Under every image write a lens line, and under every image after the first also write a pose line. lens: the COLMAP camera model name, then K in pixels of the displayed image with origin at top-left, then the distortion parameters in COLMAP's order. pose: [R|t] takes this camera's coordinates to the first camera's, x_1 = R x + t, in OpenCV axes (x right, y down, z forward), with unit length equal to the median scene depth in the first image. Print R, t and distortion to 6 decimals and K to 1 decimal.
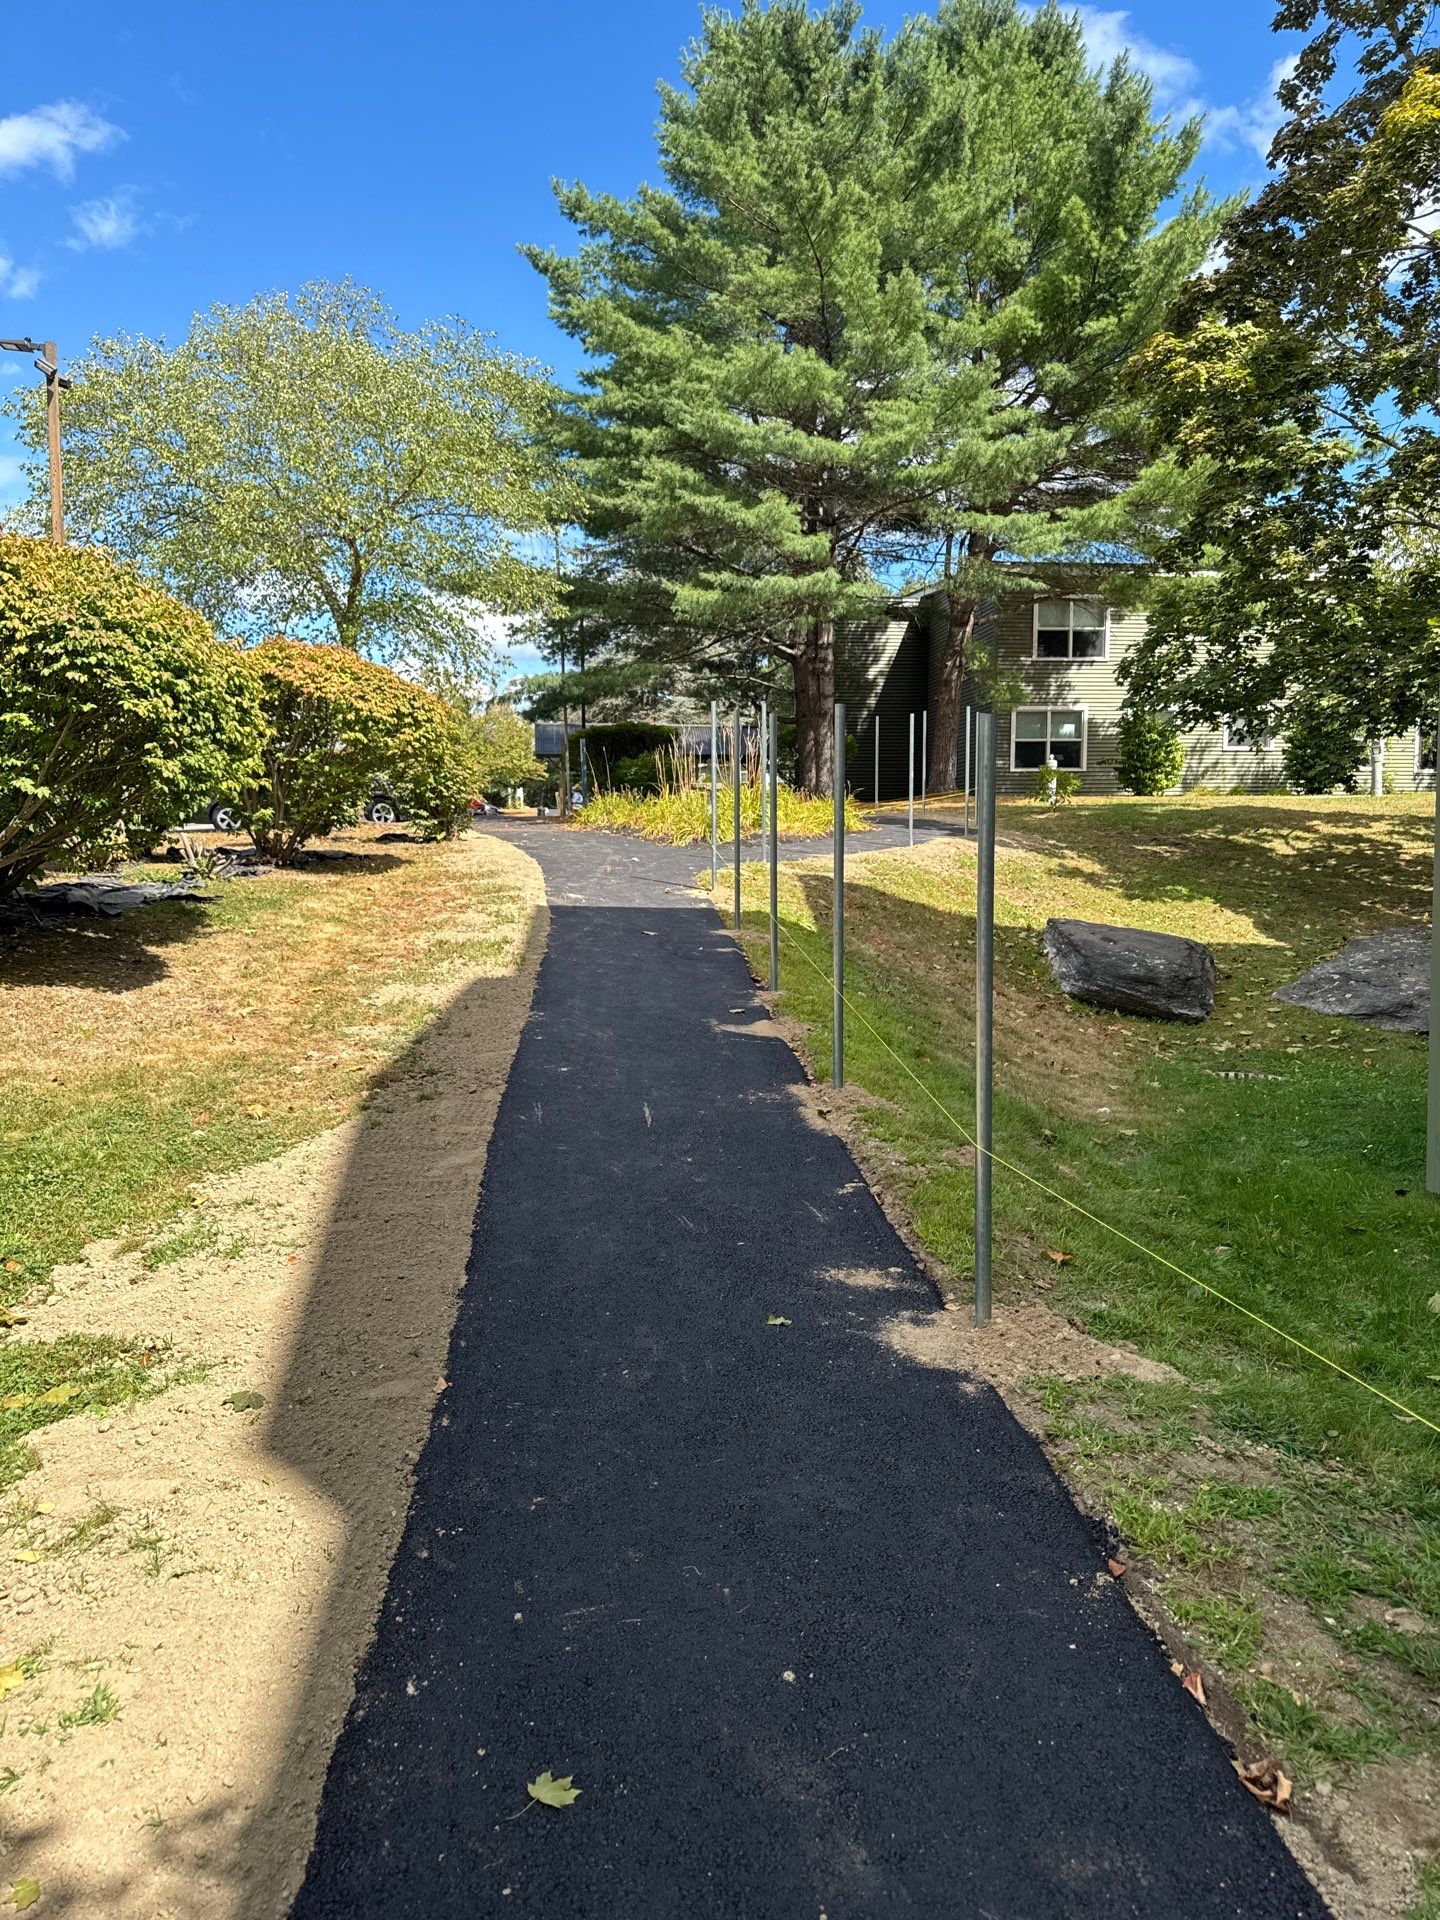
lens RADIAL K [[1446.9, 0, 731.3], [0, 1446.9, 960.6], [0, 0, 1]] dist [0.037199, -0.034111]
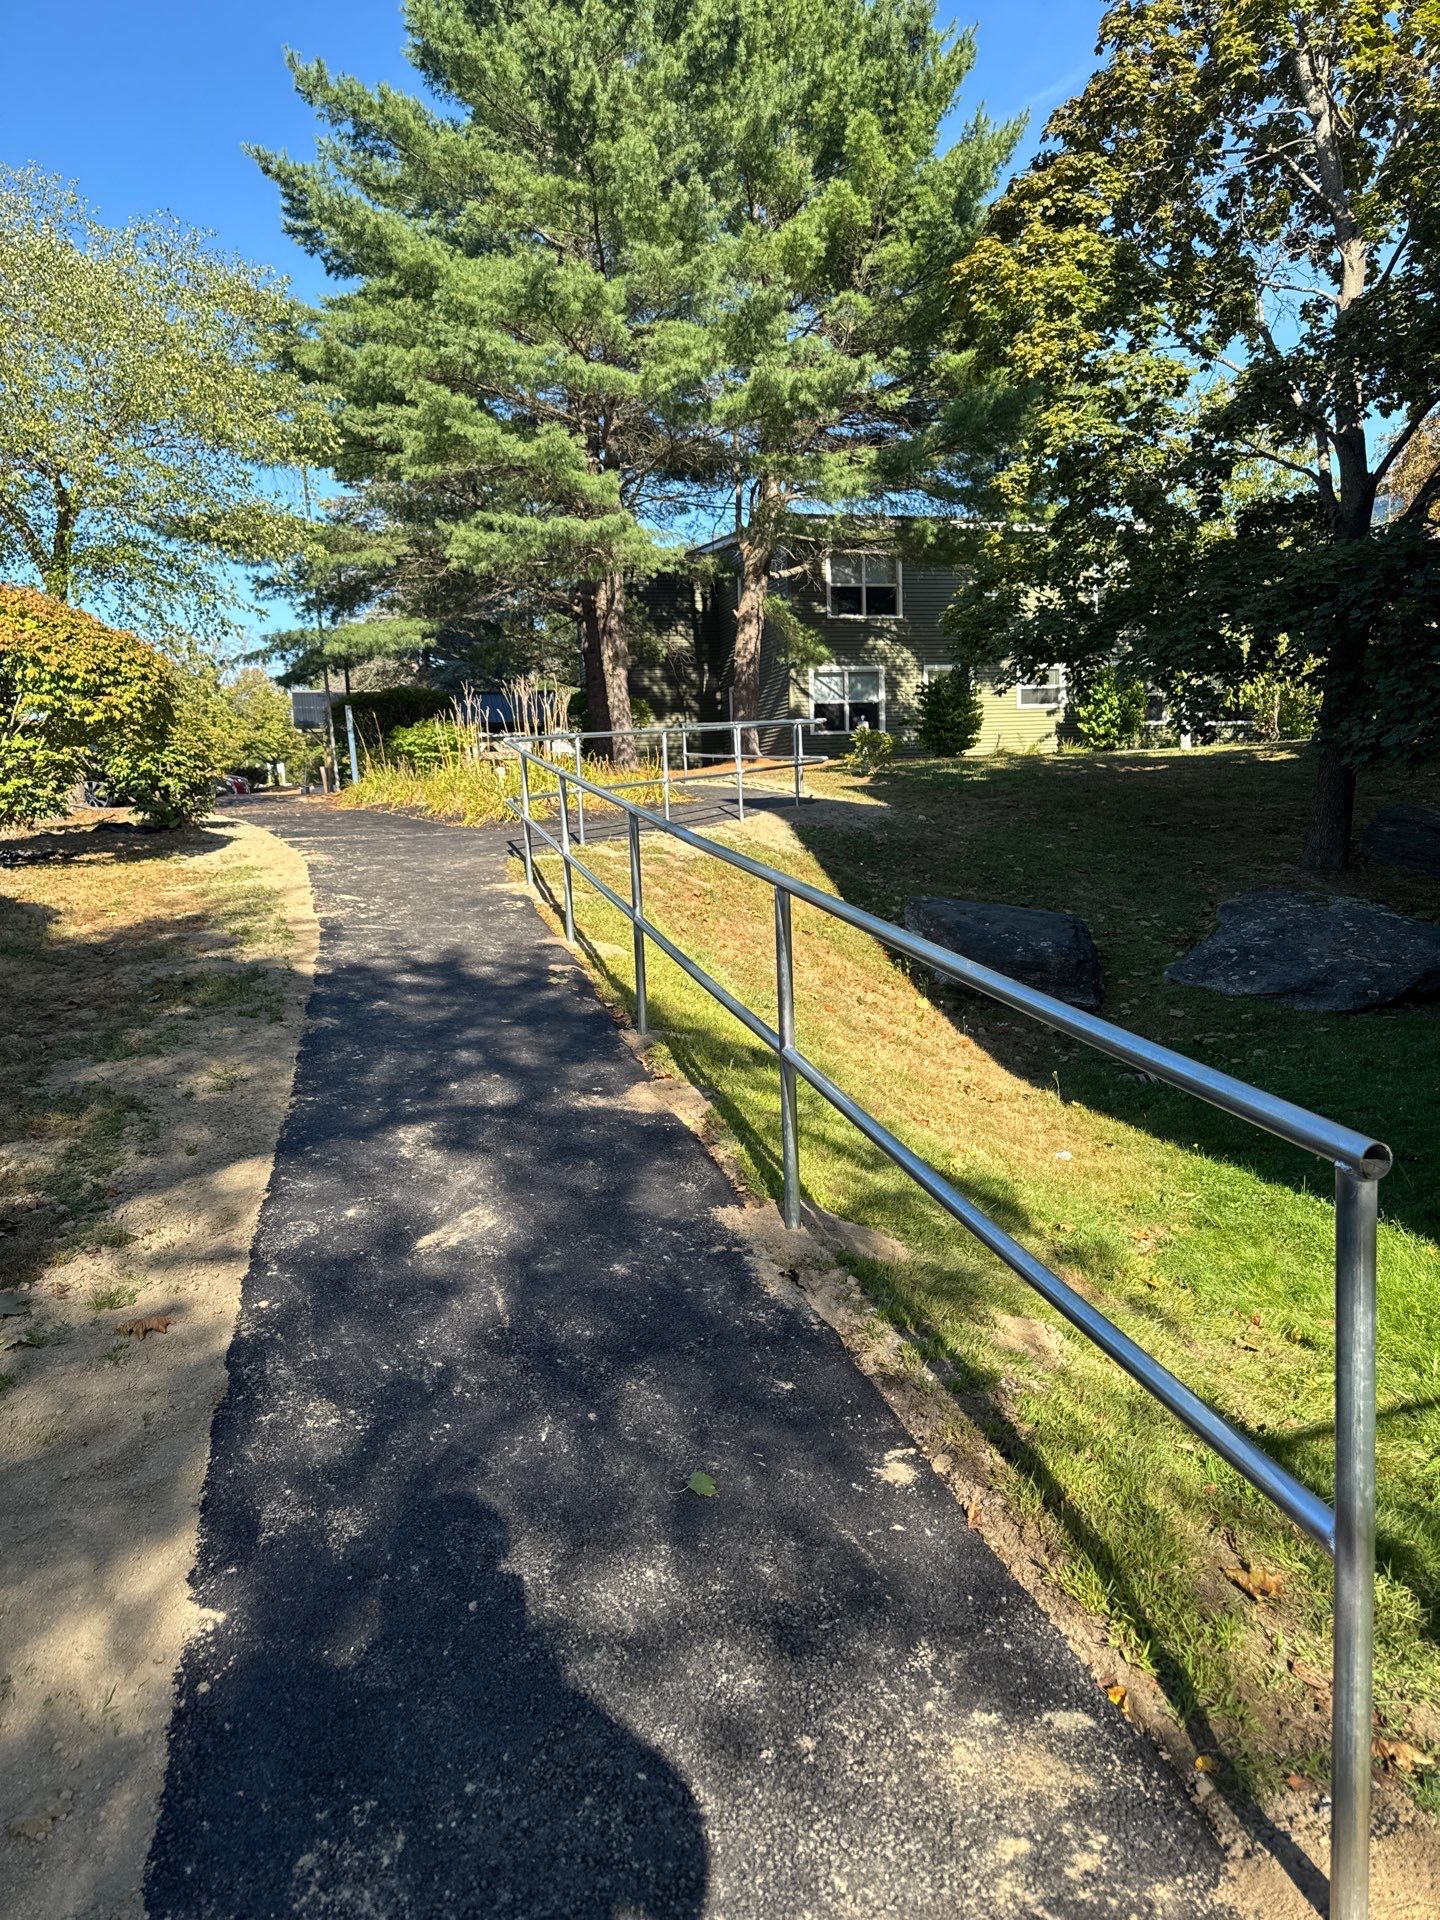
lens RADIAL K [[1447.0, 0, 716.4], [0, 1447.0, 938.9], [0, 0, 1]] dist [0.044316, -0.026172]
pose [[0.988992, -0.044751, 0.141043, -0.013318], [0.043642, 0.998987, 0.010946, -0.012581], [-0.141390, -0.004670, 0.989943, 0.105089]]
